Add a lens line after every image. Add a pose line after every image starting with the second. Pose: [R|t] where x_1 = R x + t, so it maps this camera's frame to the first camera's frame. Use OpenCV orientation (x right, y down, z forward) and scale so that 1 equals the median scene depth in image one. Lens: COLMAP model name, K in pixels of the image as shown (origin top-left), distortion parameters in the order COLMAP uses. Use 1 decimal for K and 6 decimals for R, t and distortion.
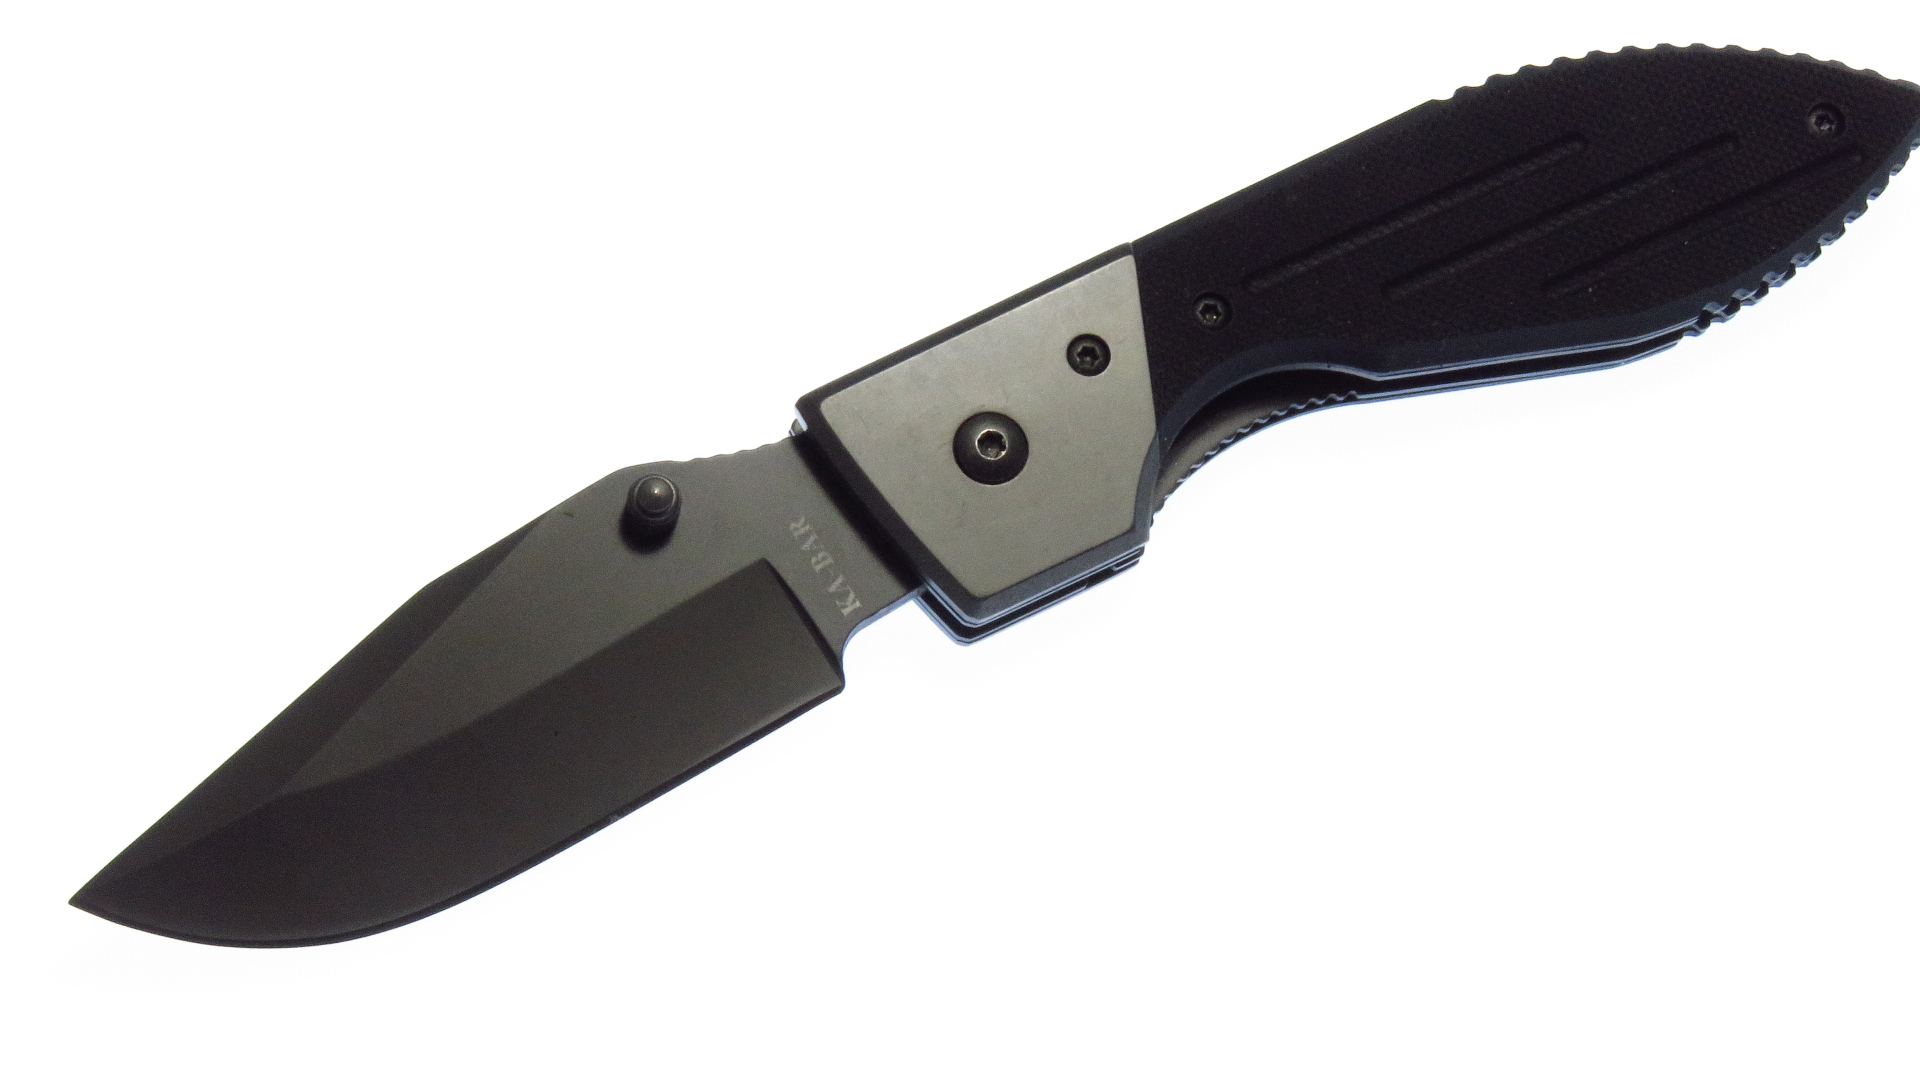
lens RADIAL K [[4561.8, 0, 960.0], [0, 4561.8, 540.0], [0, 0, 1]] dist [0.091436, 0.411569]
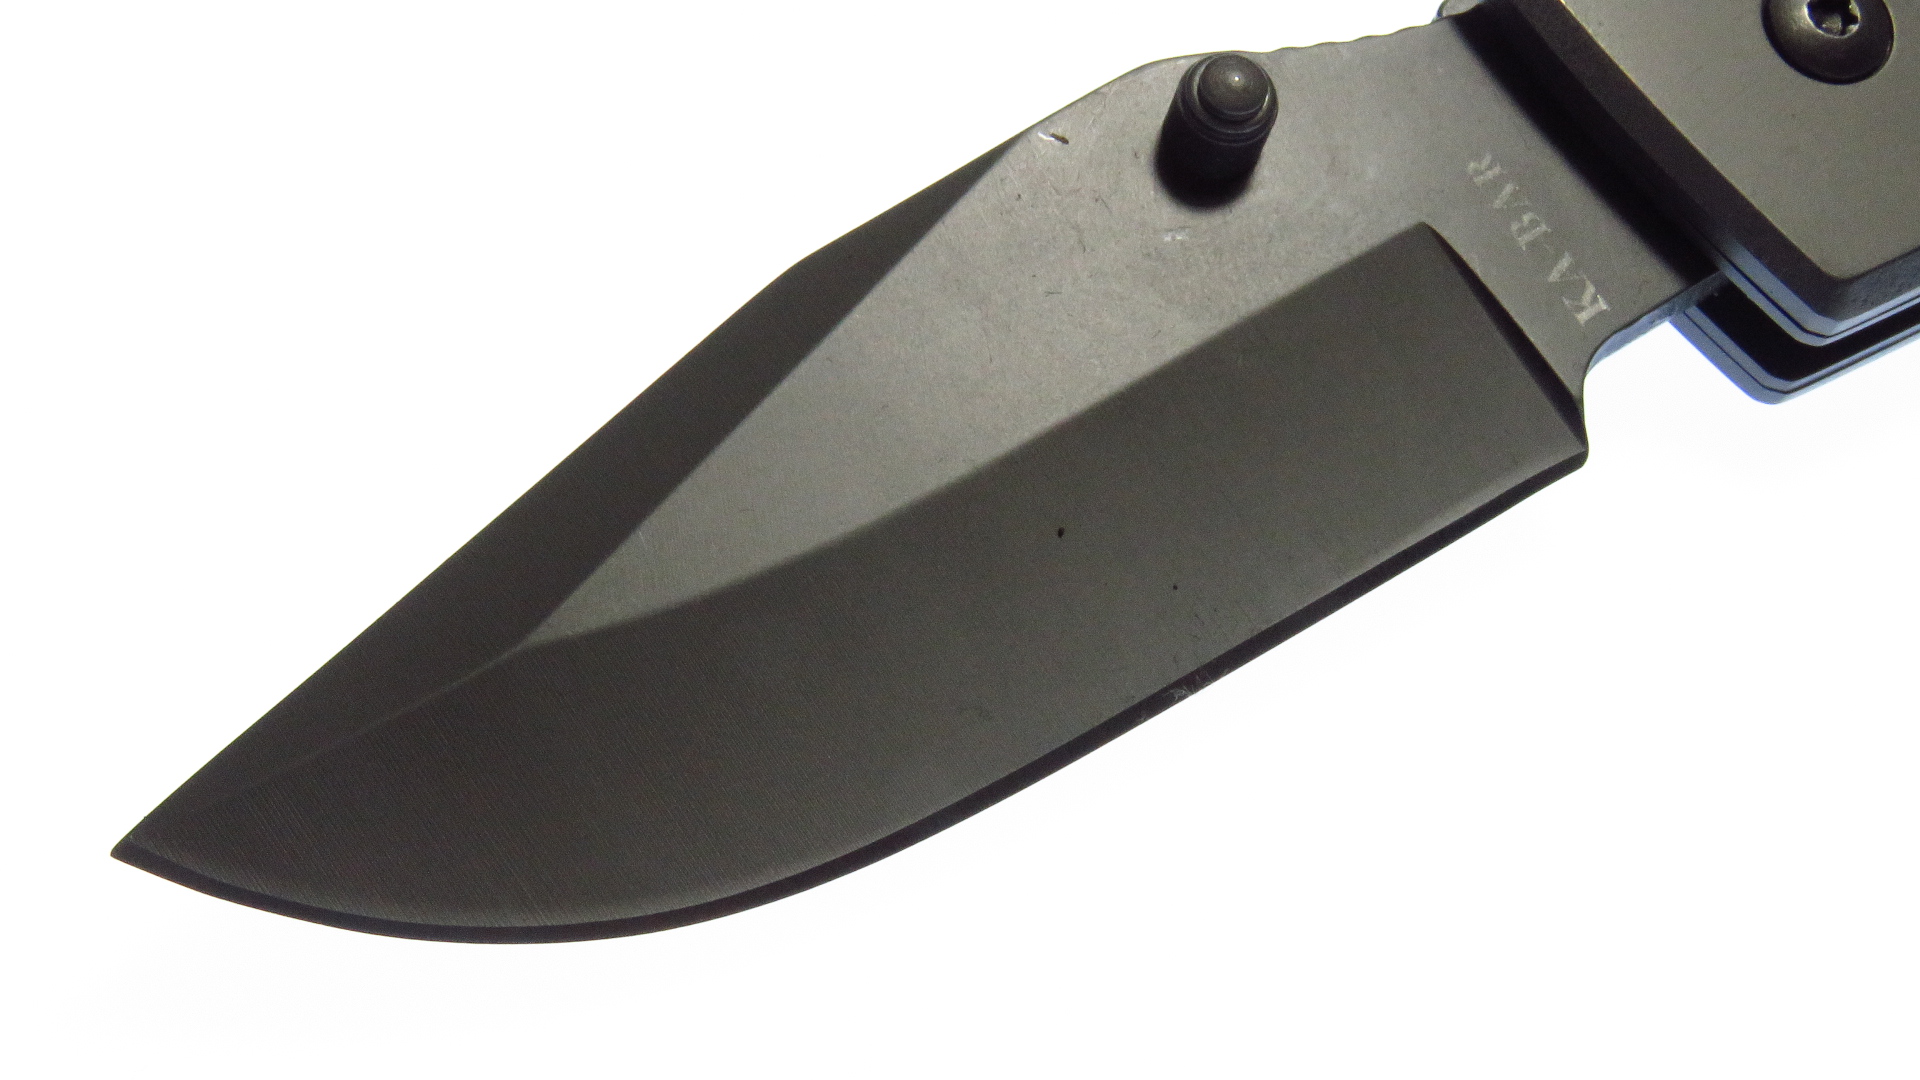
lens RADIAL K [[4627.4, 0, 960.0], [0, 4627.4, 540.0], [0, 0, 1]] dist [0.037863, -11.851597]
pose [[0.998342, -0.011205, -0.056453, -0.066205], [0.010634, 0.999889, -0.010409, 0.045618], [0.056563, 0.009791, 0.998351, 0.452193]]
